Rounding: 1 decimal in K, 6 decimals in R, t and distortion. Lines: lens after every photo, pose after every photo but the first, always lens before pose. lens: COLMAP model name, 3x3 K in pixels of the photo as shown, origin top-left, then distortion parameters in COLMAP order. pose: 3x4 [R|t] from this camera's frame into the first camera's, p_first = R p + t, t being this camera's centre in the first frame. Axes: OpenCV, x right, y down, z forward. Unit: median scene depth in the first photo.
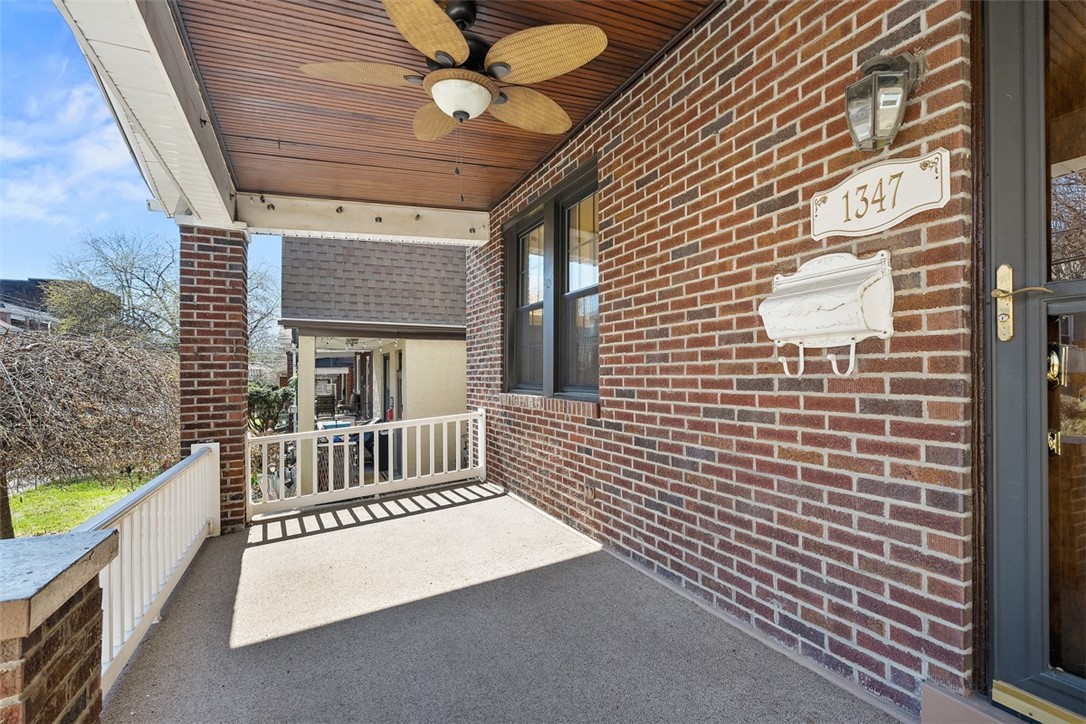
lens RADIAL K [[504.7, 0, 540.0], [0, 504.7, 366.0], [0, 0, 1]] dist [-0.000193, 0.000493]
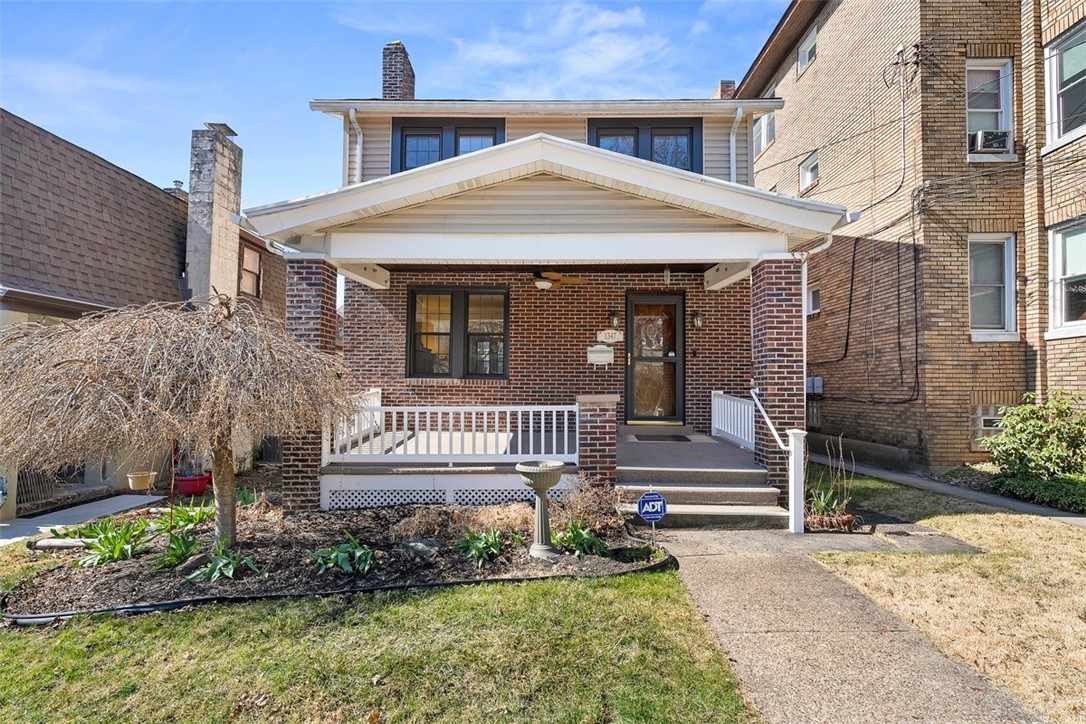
lens RADIAL K [[504.7, 0, 540.0], [0, 504.7, 366.0], [0, 0, 1]] dist [-0.000193, 0.000493]
pose [[0.434228, 0.047541, 0.899548, -0.799971], [-0.027070, 0.998844, -0.039721, 0.036586], [-0.900396, -0.007103, 0.435013, -0.109564]]
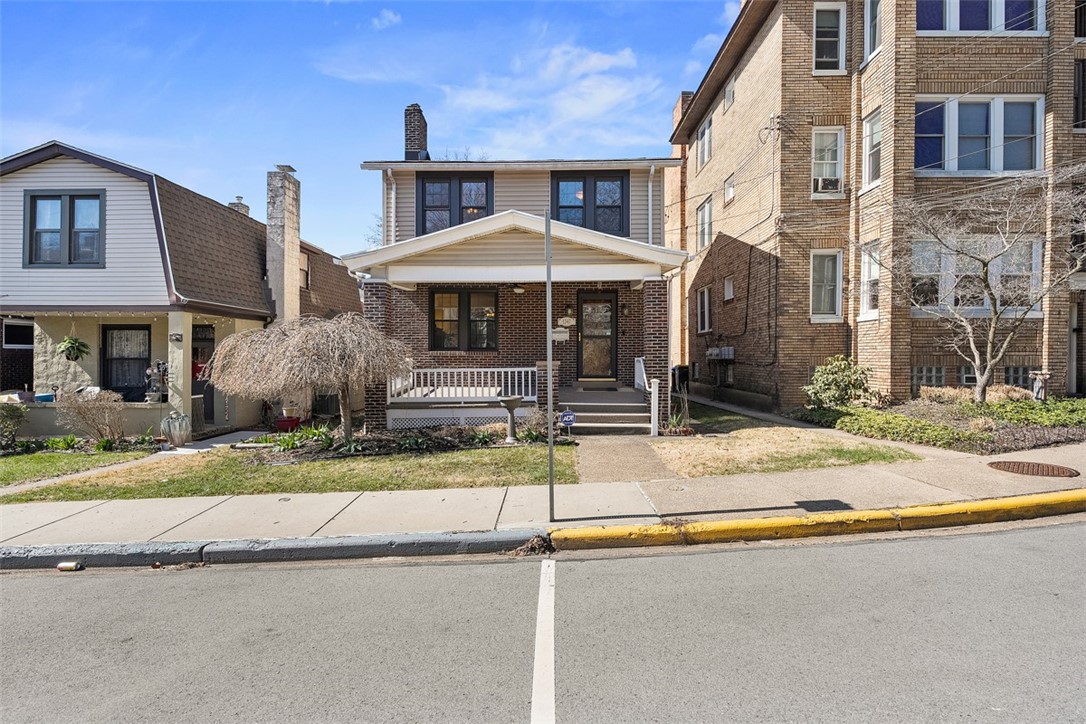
lens RADIAL K [[504.7, 0, 540.0], [0, 504.7, 366.0], [0, 0, 1]] dist [-0.000193, 0.000493]
pose [[0.435063, -0.014145, 0.900289, -1.197358], [-0.018350, 0.999530, 0.024572, 0.029324], [-0.900213, -0.027211, 0.434599, -0.367006]]
